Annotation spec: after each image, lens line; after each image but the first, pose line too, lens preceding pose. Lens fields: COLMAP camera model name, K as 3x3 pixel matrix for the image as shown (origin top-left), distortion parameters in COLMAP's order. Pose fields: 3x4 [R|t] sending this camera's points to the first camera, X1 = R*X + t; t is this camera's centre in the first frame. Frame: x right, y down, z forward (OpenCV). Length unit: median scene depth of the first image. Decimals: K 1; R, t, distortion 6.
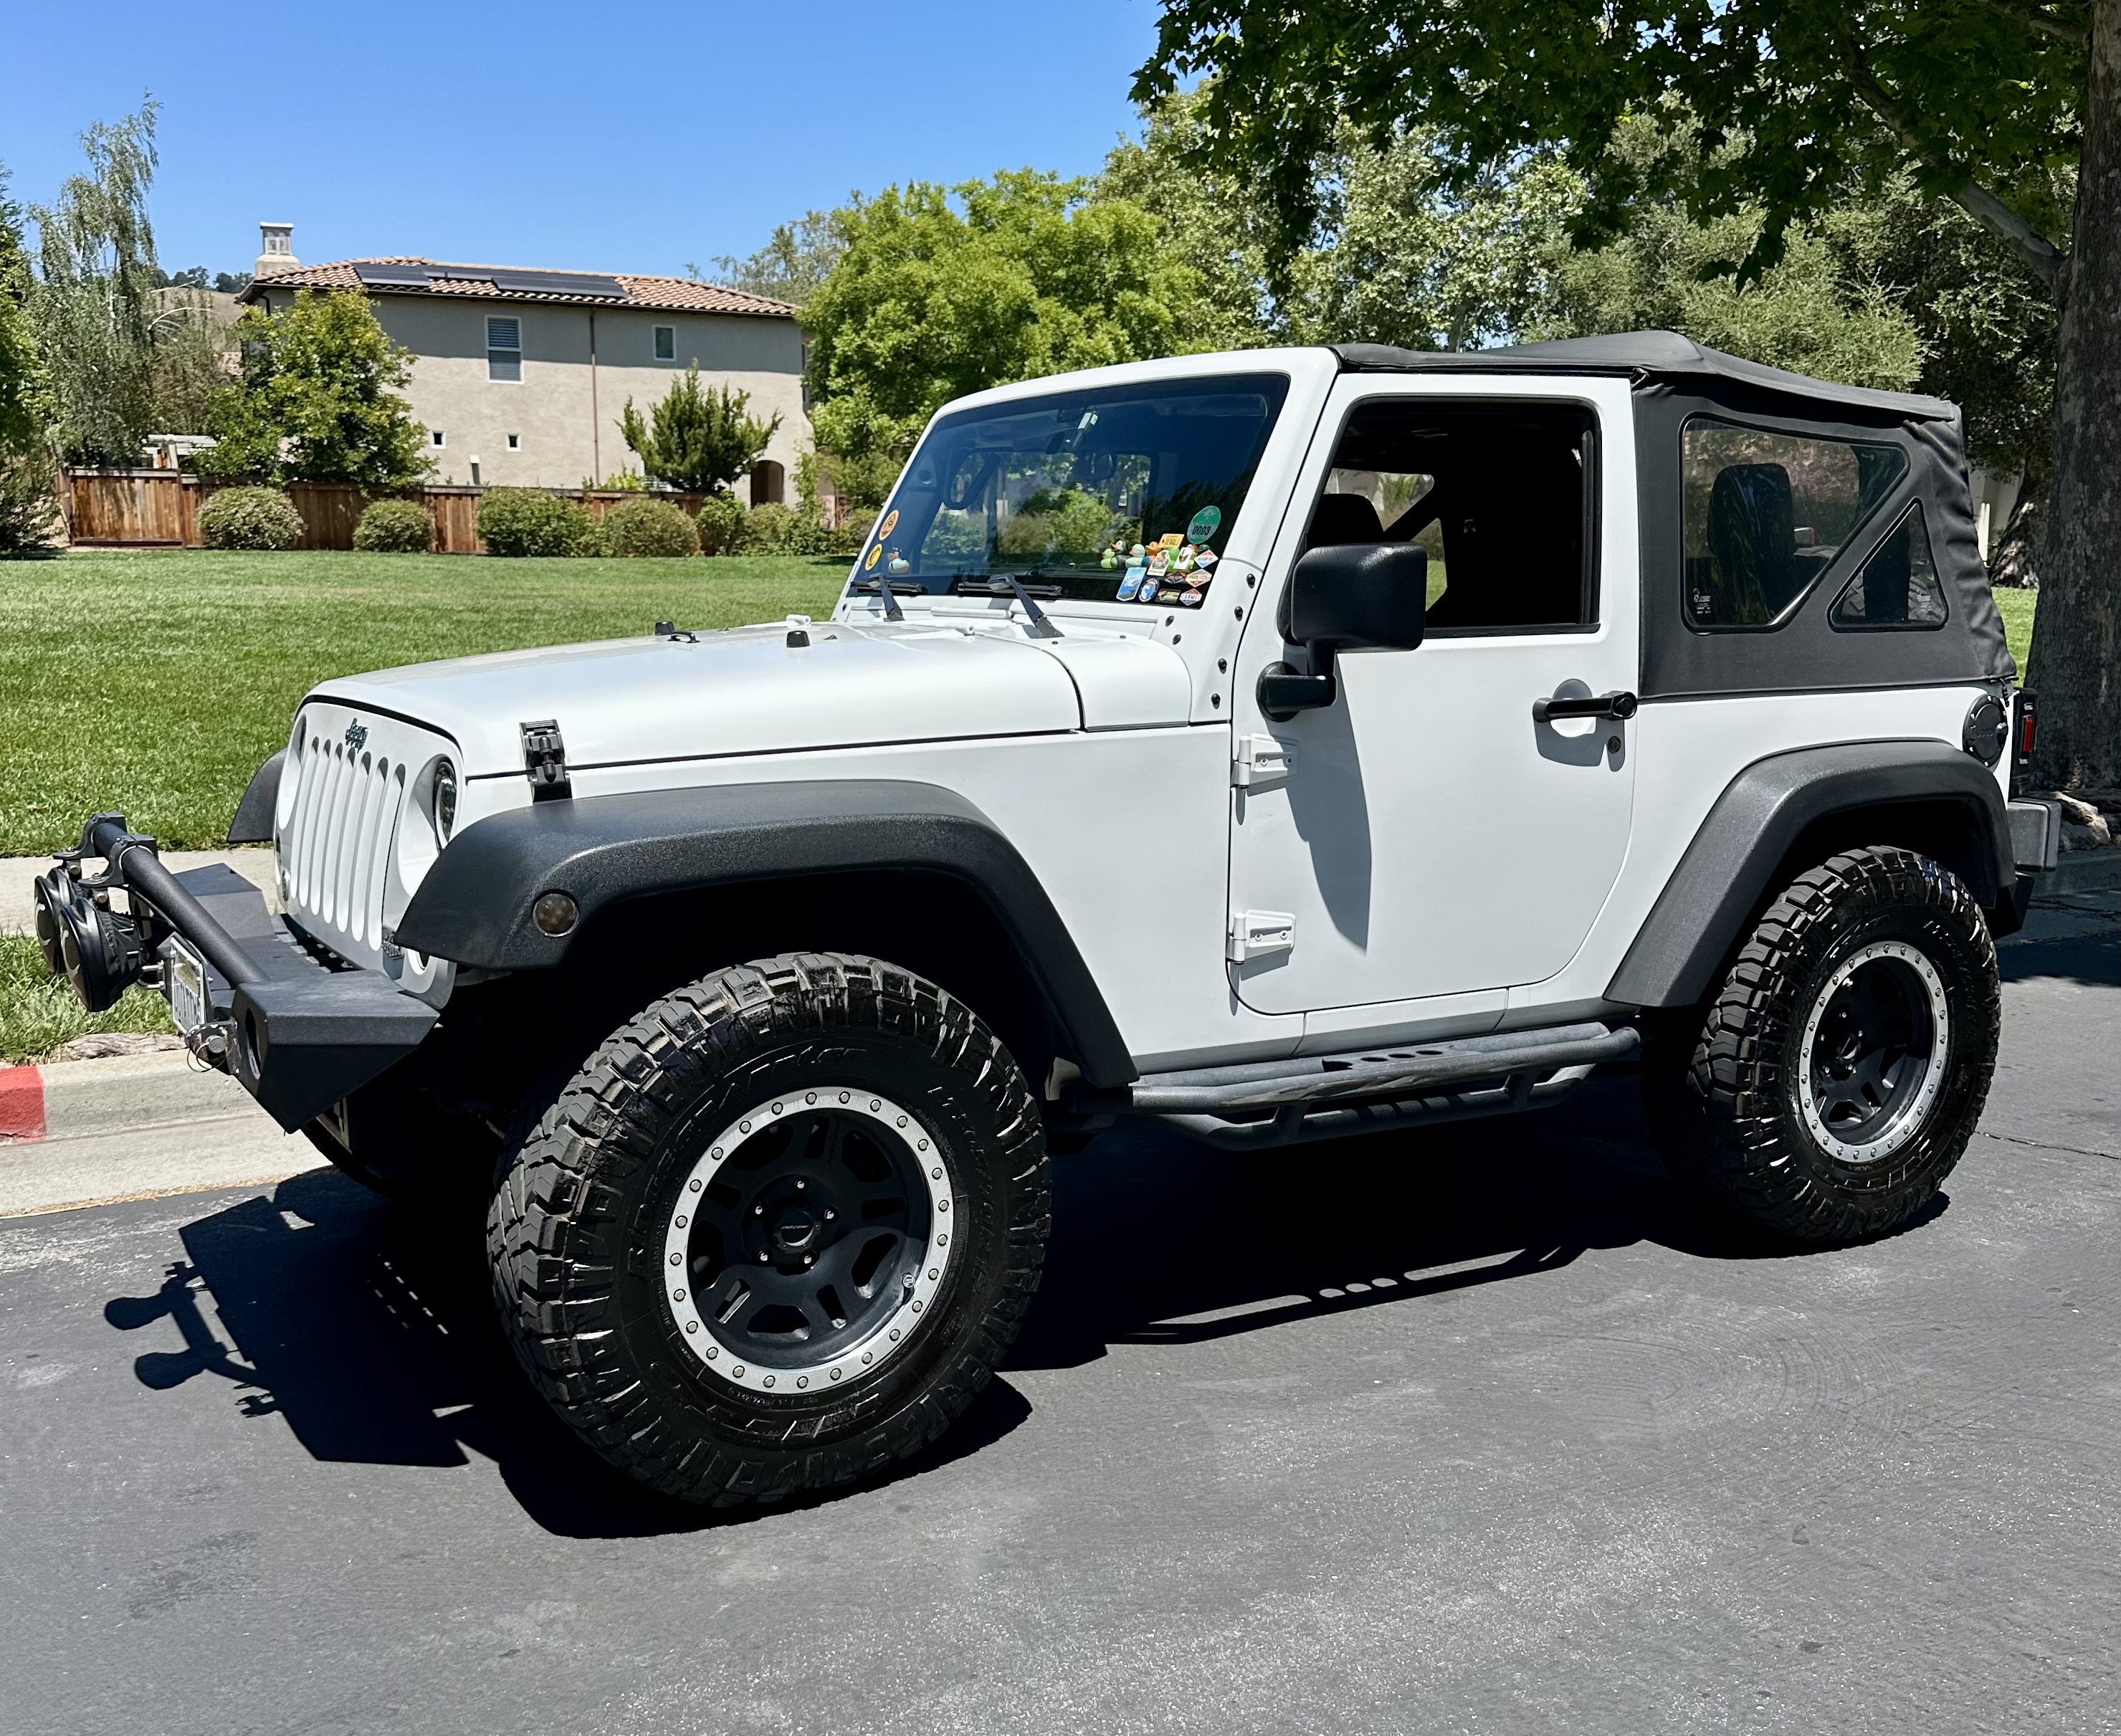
lens RADIAL K [[1976.6, 0, 1057.1], [0, 1976.6, 994.1], [0, 0, 1]] dist [0.113030, -0.224338]
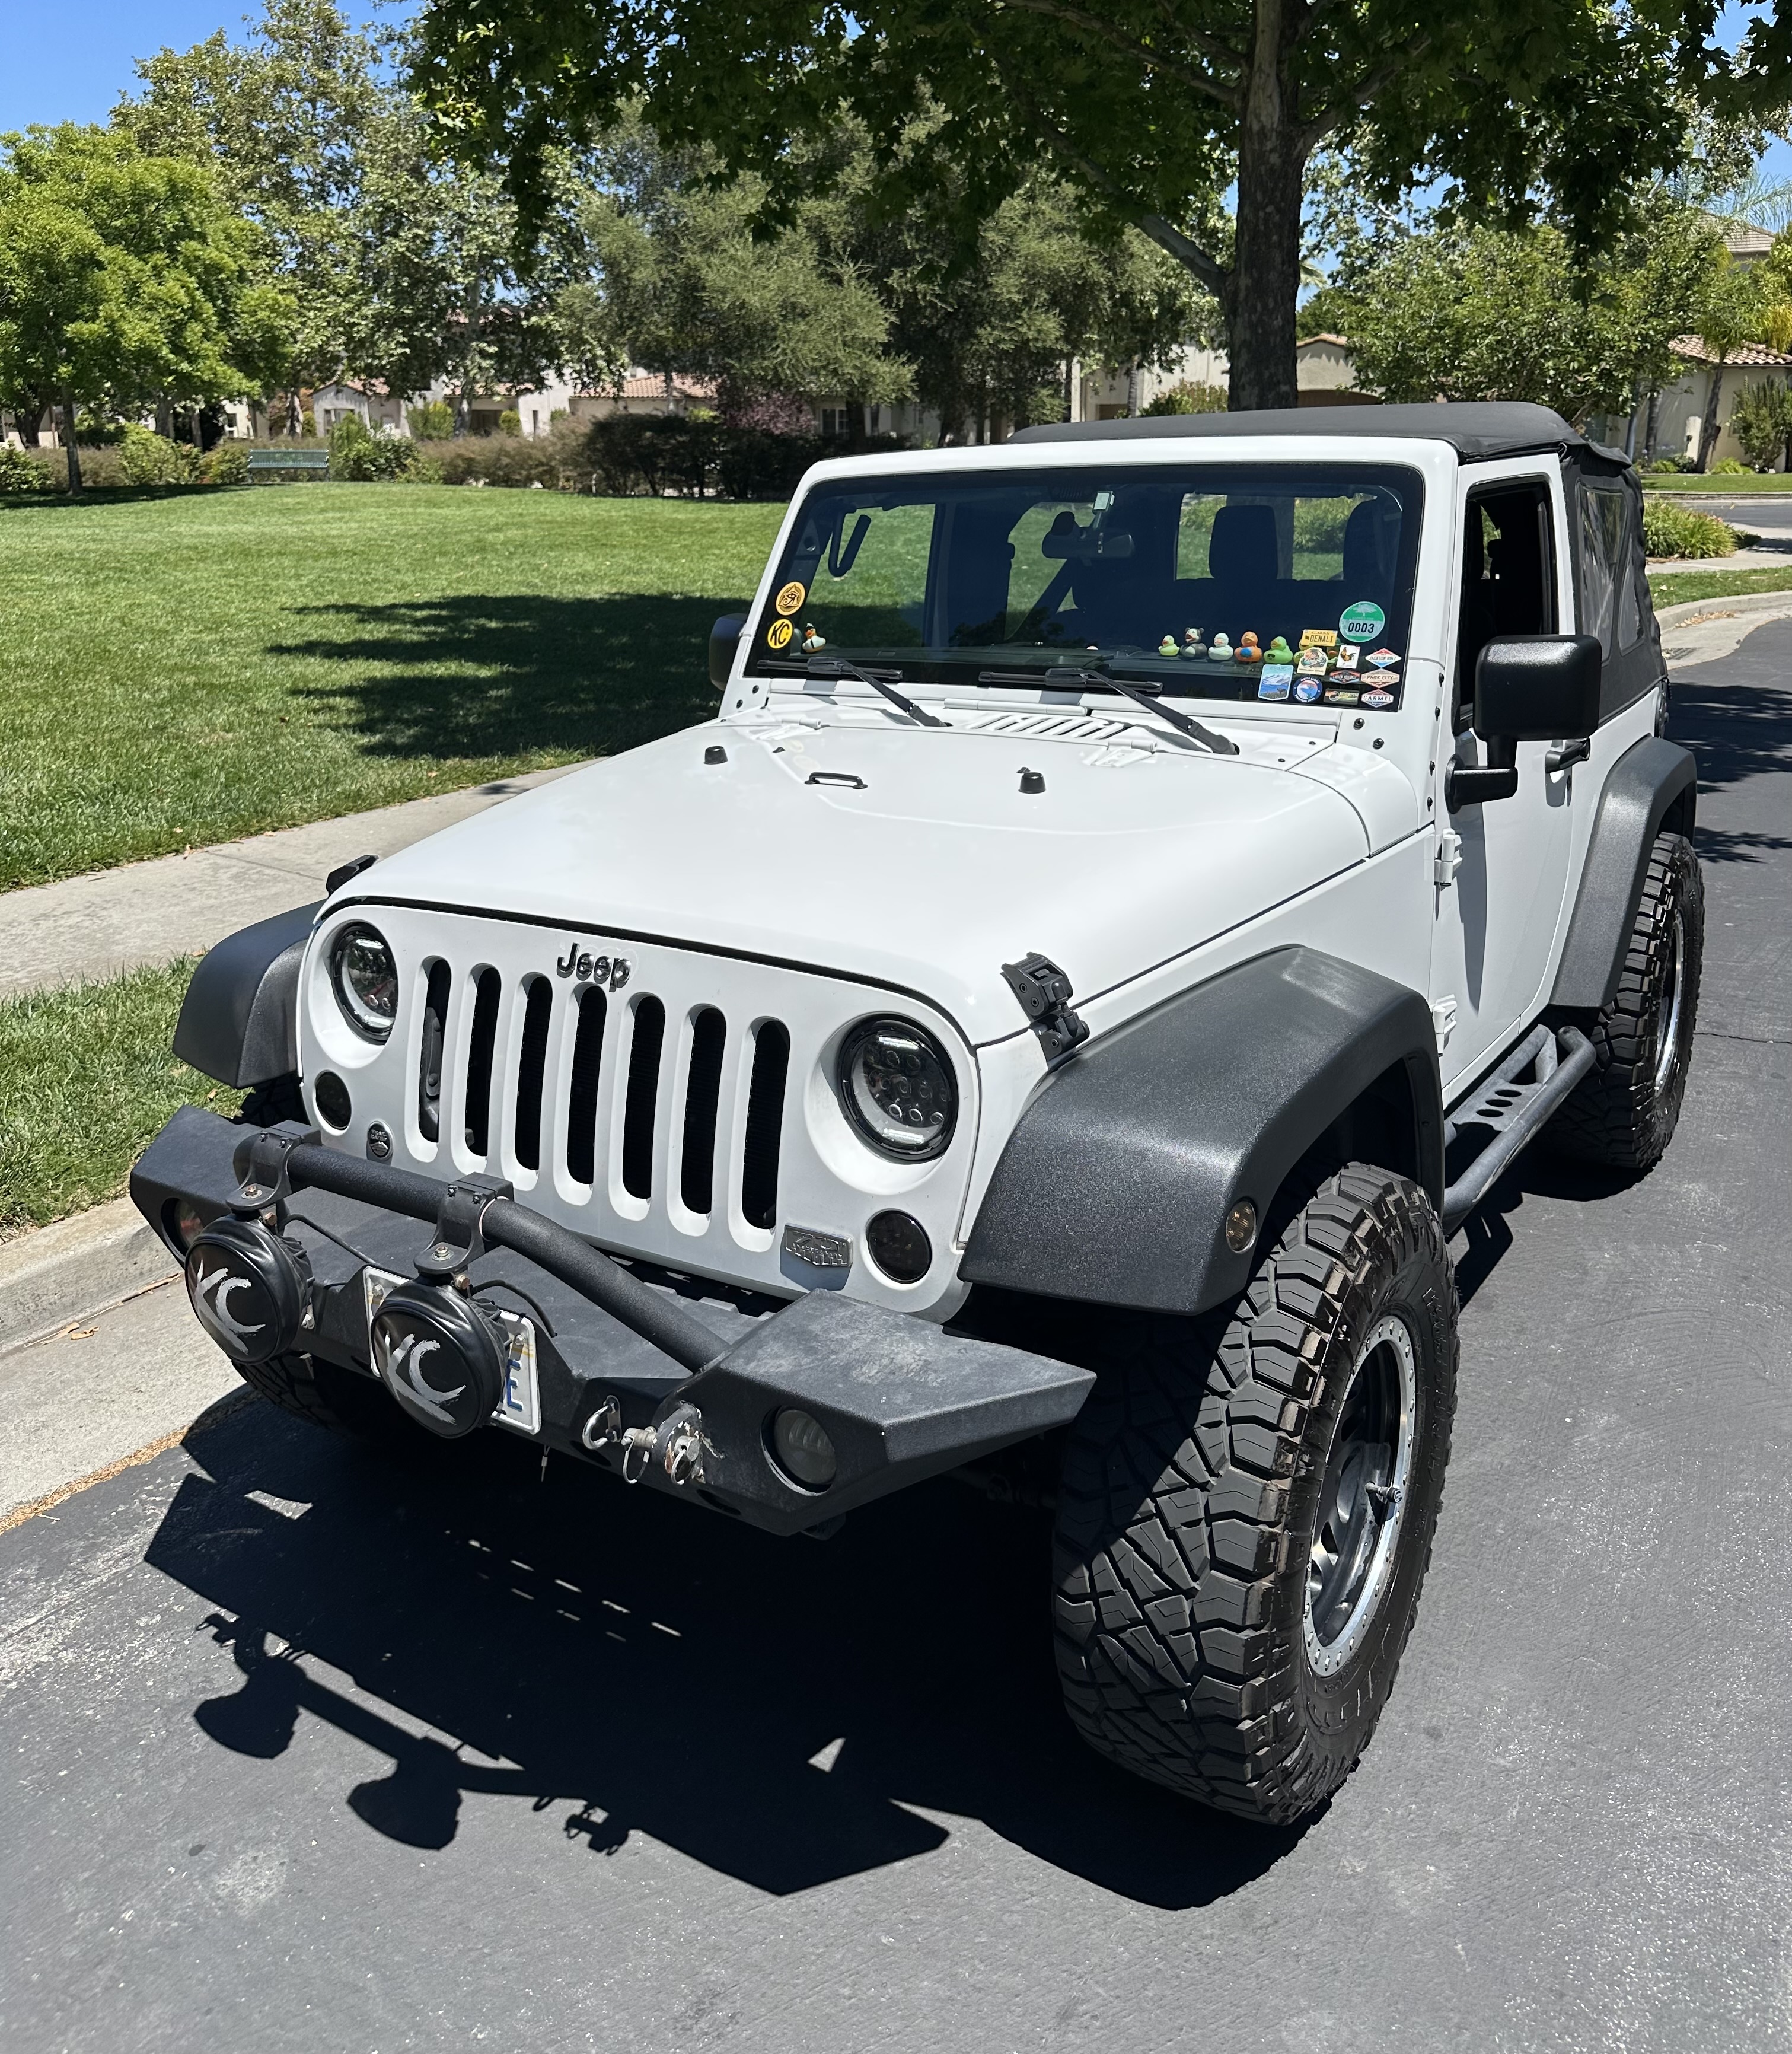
lens RADIAL K [[1619.3, 0, 907.4], [0, 1619.3, 934.4], [0, 0, 1]] dist [0.084077, -0.126415]
pose [[0.900432, -0.139491, 0.412024, -0.425901], [0.114909, 0.989820, 0.083983, -0.154935], [-0.419544, -0.028276, 0.907294, 0.312555]]
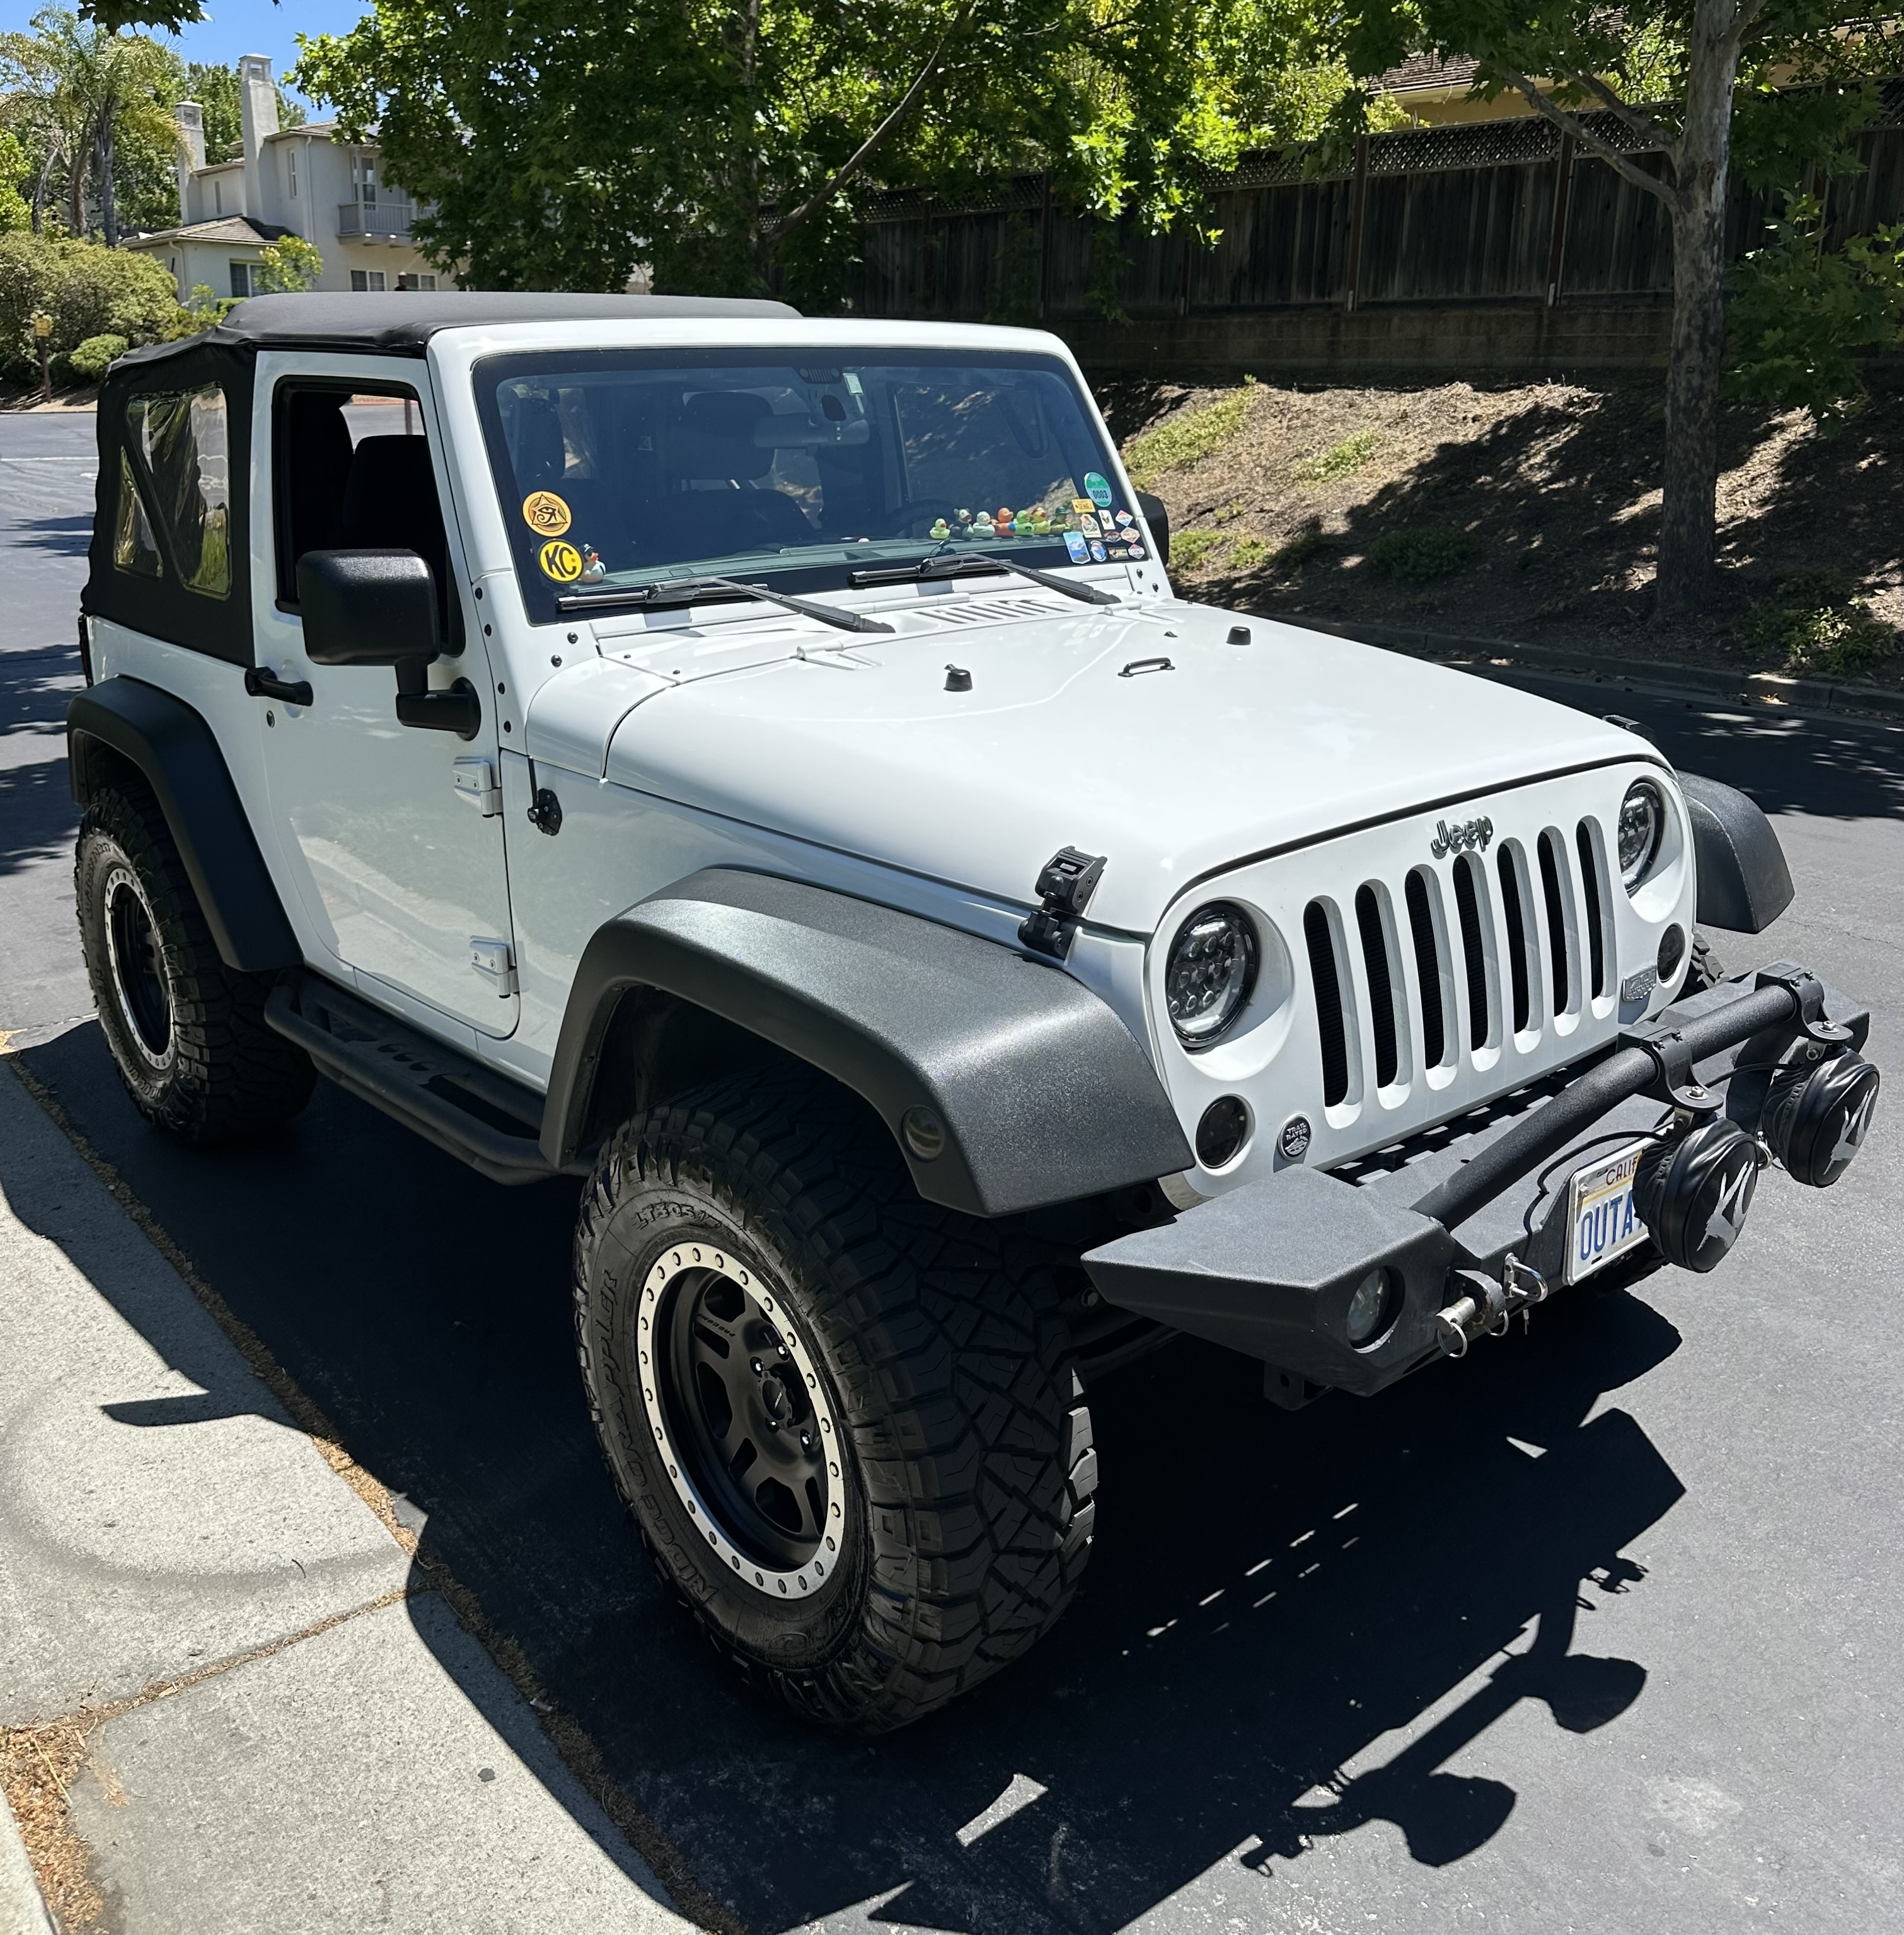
lens RADIAL K [[1728.5, 0, 952.0], [0, 1728.5, 967.5], [0, 0, 1]] dist [0.073197, -0.116751]
pose [[-0.132597, -0.326789, 0.935749, -0.833583], [0.214807, 0.912174, 0.348995, -0.309967], [-0.967614, 0.247281, -0.050755, 1.055855]]
